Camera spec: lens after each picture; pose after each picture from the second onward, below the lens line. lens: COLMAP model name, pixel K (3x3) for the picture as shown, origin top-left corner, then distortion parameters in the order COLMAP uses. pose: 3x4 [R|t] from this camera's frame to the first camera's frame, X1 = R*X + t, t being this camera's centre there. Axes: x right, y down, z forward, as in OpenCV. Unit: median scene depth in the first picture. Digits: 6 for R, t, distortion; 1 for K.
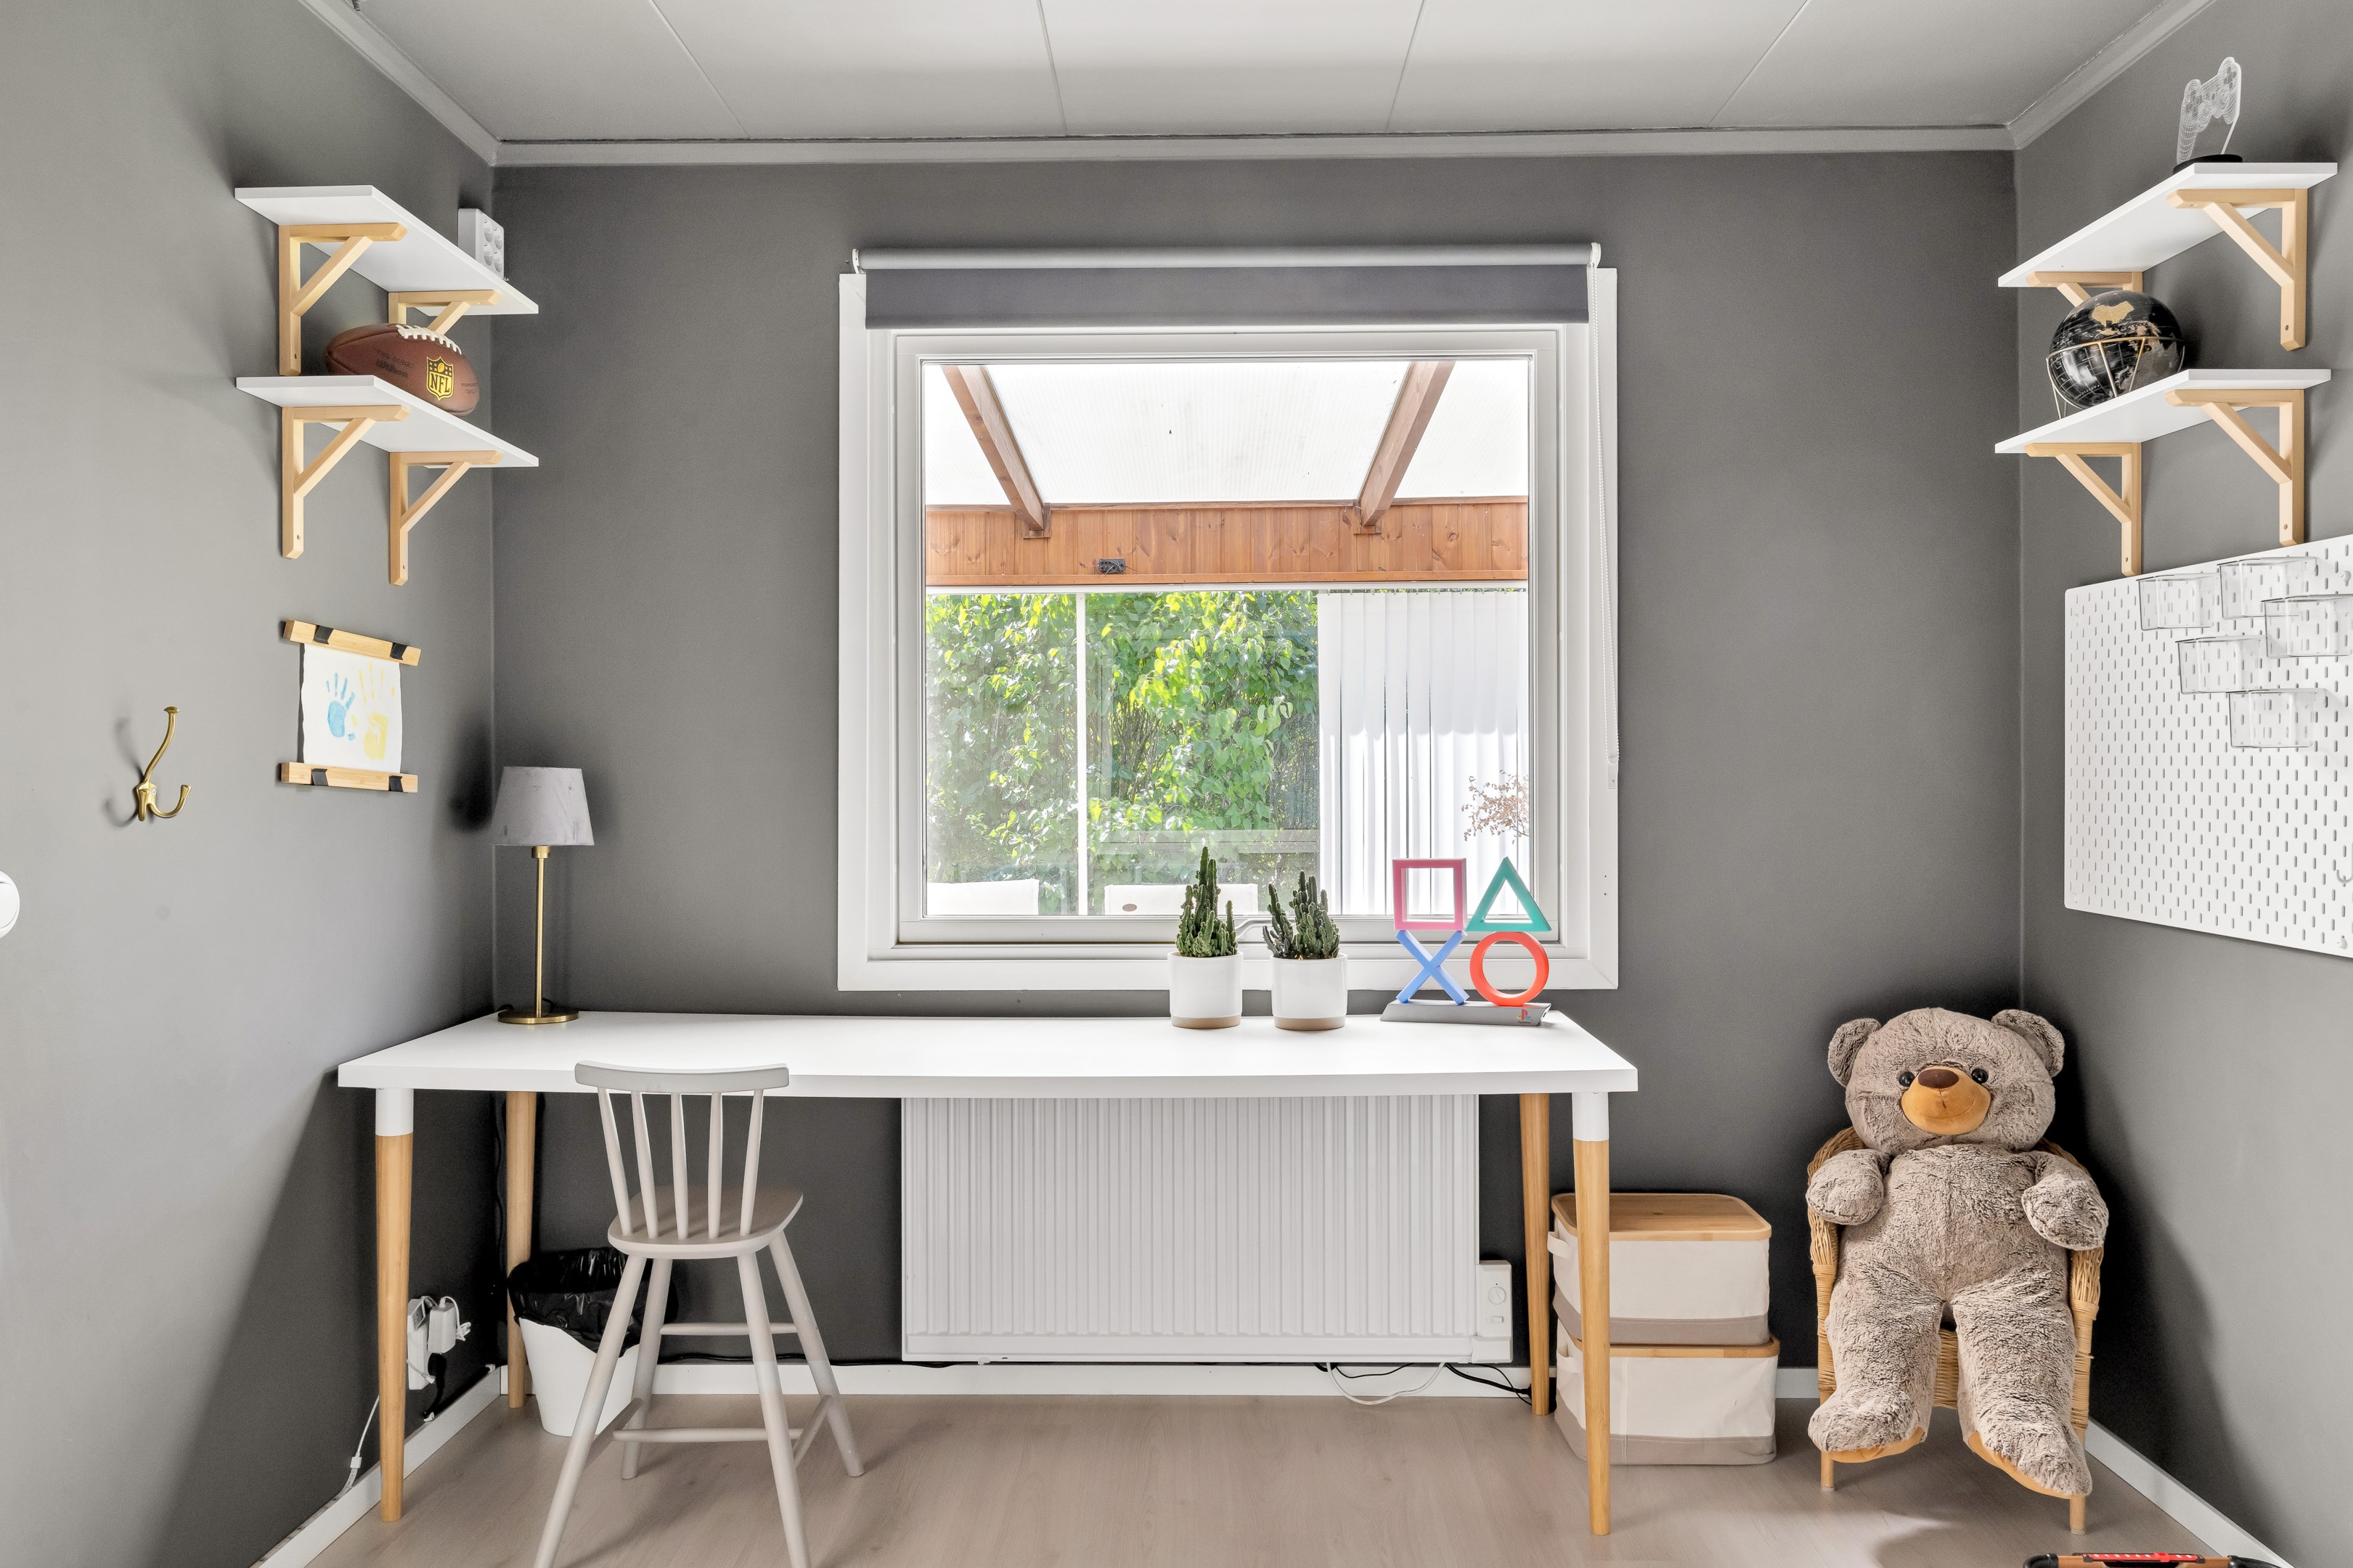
lens RADIAL K [[1685.3, 0, 1176.5], [0, 1685.3, 784.0], [0, 0, 1]] dist [-0.001736, -0.002924]
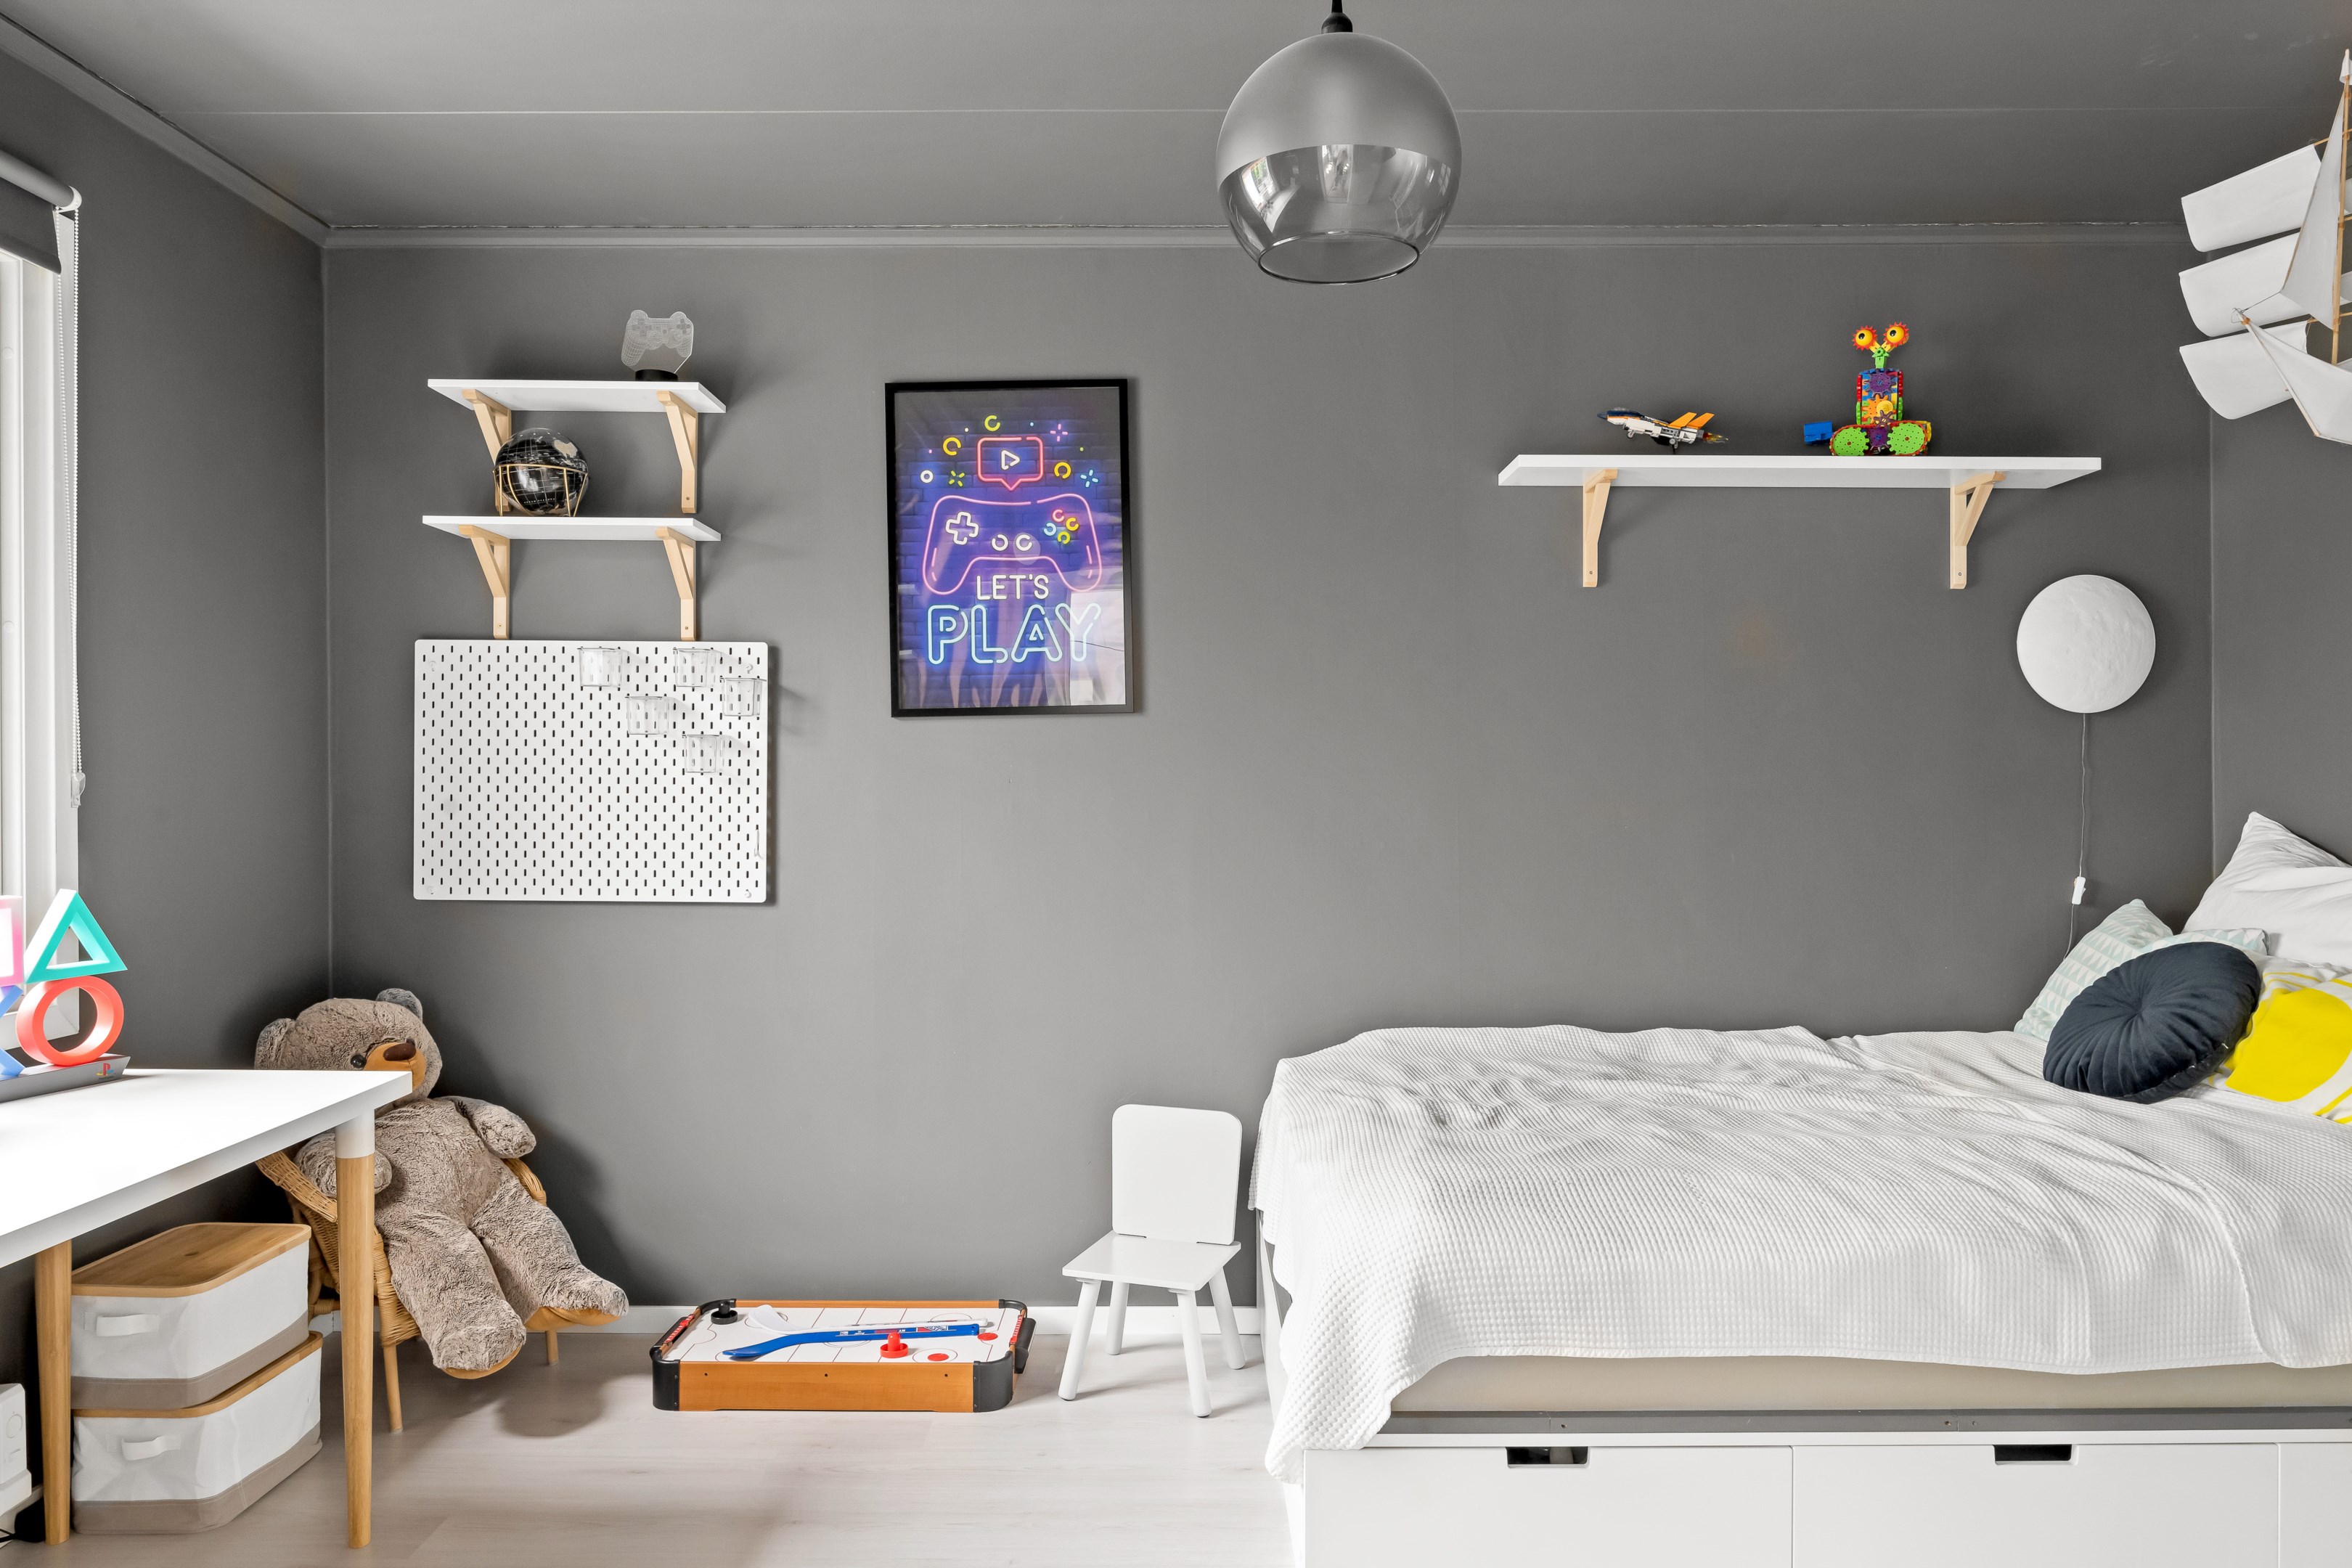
lens RADIAL K [[1525.7, 0, 1176.0], [0, 1525.7, 784.0], [0, 0, 1]] dist [0.001247, 0.000844]
pose [[-0.017990, 0.002412, 0.999835, -0.632384], [0.007050, 0.999973, -0.002286, -0.004185], [-0.999813, 0.007007, -0.018007, 0.498342]]
